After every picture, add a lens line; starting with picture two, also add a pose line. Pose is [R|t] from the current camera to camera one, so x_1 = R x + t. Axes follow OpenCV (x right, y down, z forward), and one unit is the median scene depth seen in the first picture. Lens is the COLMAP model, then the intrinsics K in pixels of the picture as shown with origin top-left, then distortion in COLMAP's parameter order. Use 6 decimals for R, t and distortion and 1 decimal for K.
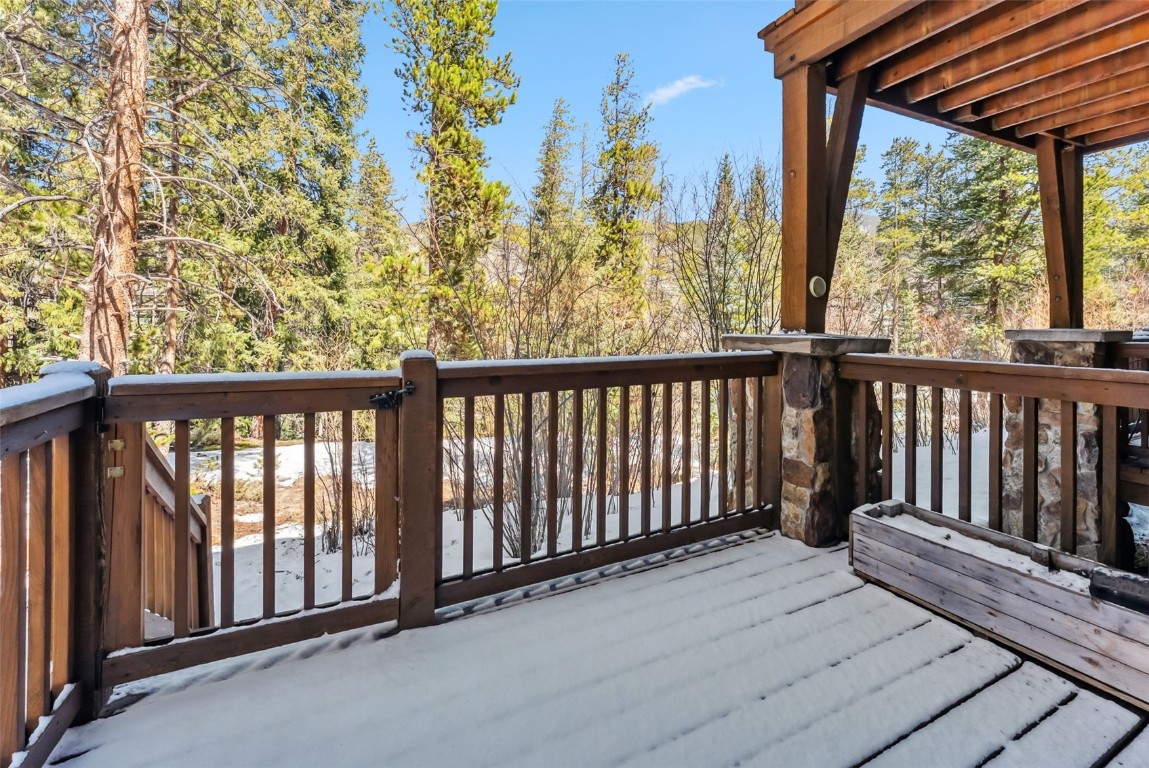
lens RADIAL K [[490.4, 0, 576.7], [0, 490.4, 324.7], [0, 0, 1]] dist [-0.000353, -0.000044]
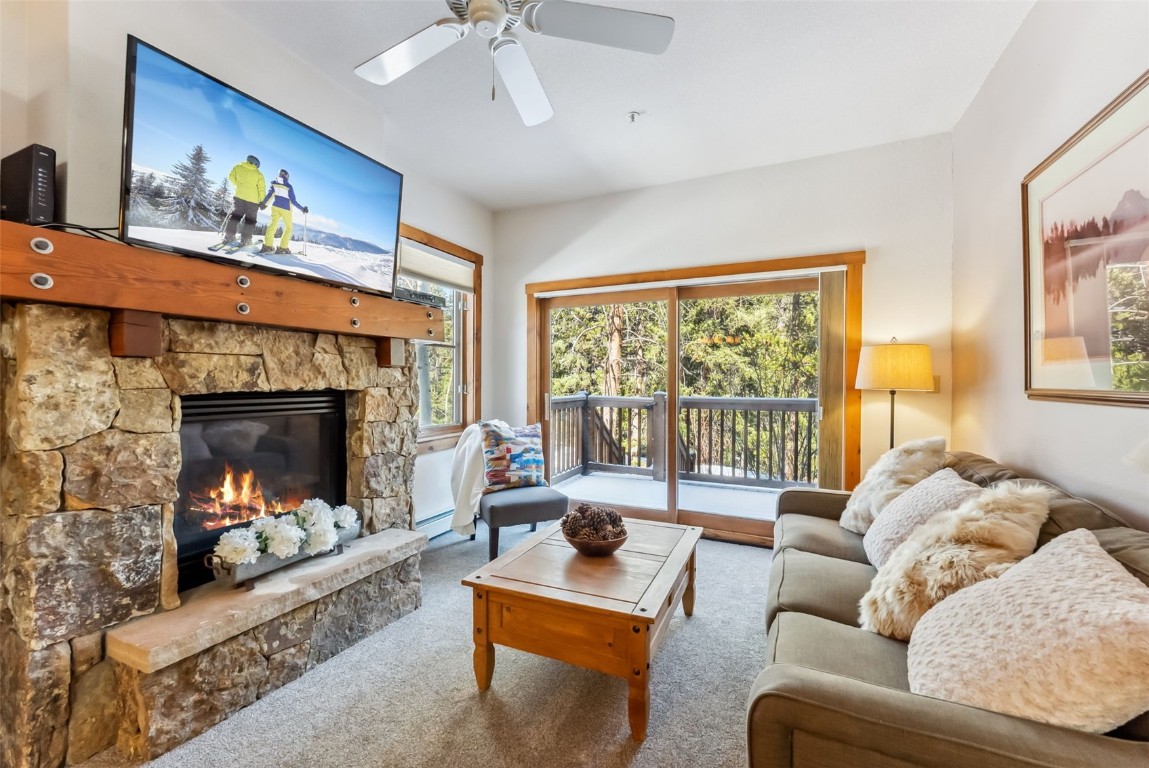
lens RADIAL K [[468.2, 0, 571.1], [0, 468.2, 382.9], [0, 0, 1]] dist [-0.000438, -0.000055]
pose [[0.626711, 0.006375, -0.779225, 0.199990], [-0.005906, 0.999977, 0.003431, -0.001464], [0.779229, 0.002451, 0.626734, -0.157058]]
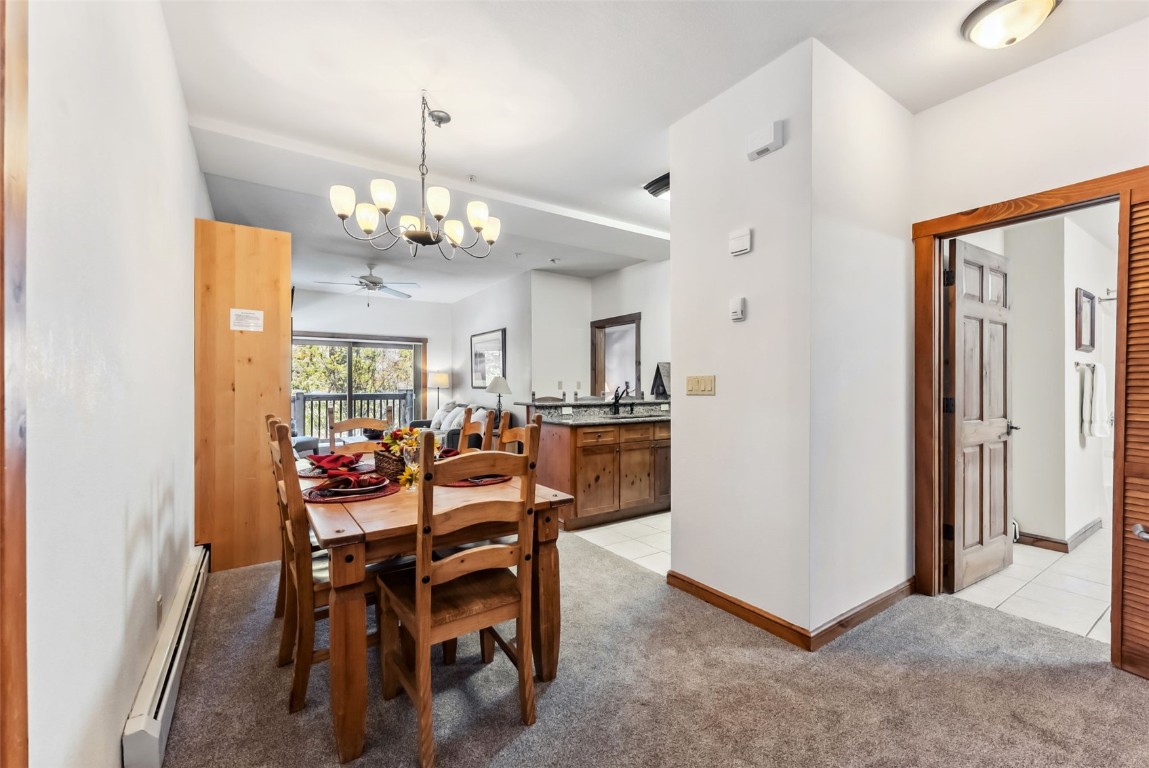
lens RADIAL K [[468.2, 0, 571.1], [0, 468.2, 382.9], [0, 0, 1]] dist [-0.000438, -0.000055]
pose [[0.991114, 0.002362, 0.132993, 0.218734], [-0.001512, 0.999978, -0.006491, -0.000749], [-0.133006, 0.006232, 0.991096, -0.502441]]
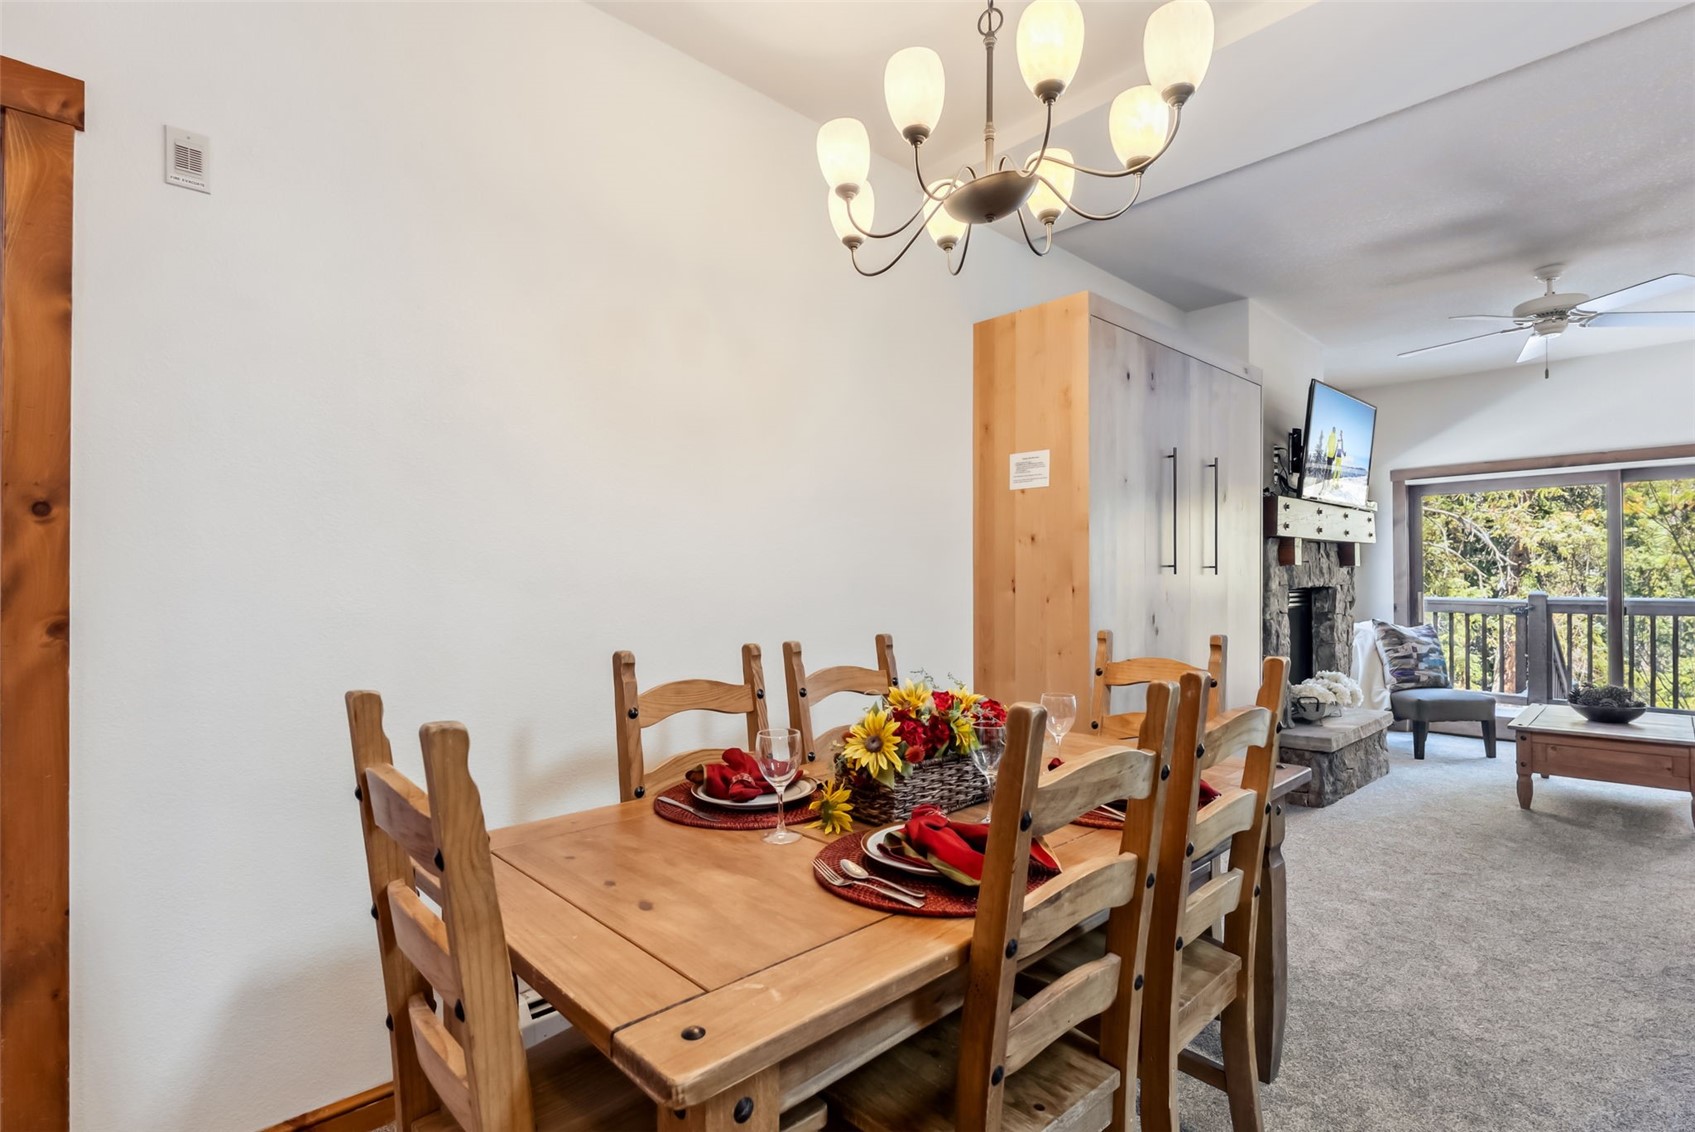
lens RADIAL K [[807.4, 0, 852.1], [0, 807.4, 574.4], [0, 0, 1]] dist [0.000801, -0.000152]
pose [[0.302426, -0.006468, -0.953151, 0.283181], [0.002370, 0.999979, -0.006034, -0.001702], [0.953170, -0.000434, 0.302435, -0.391373]]
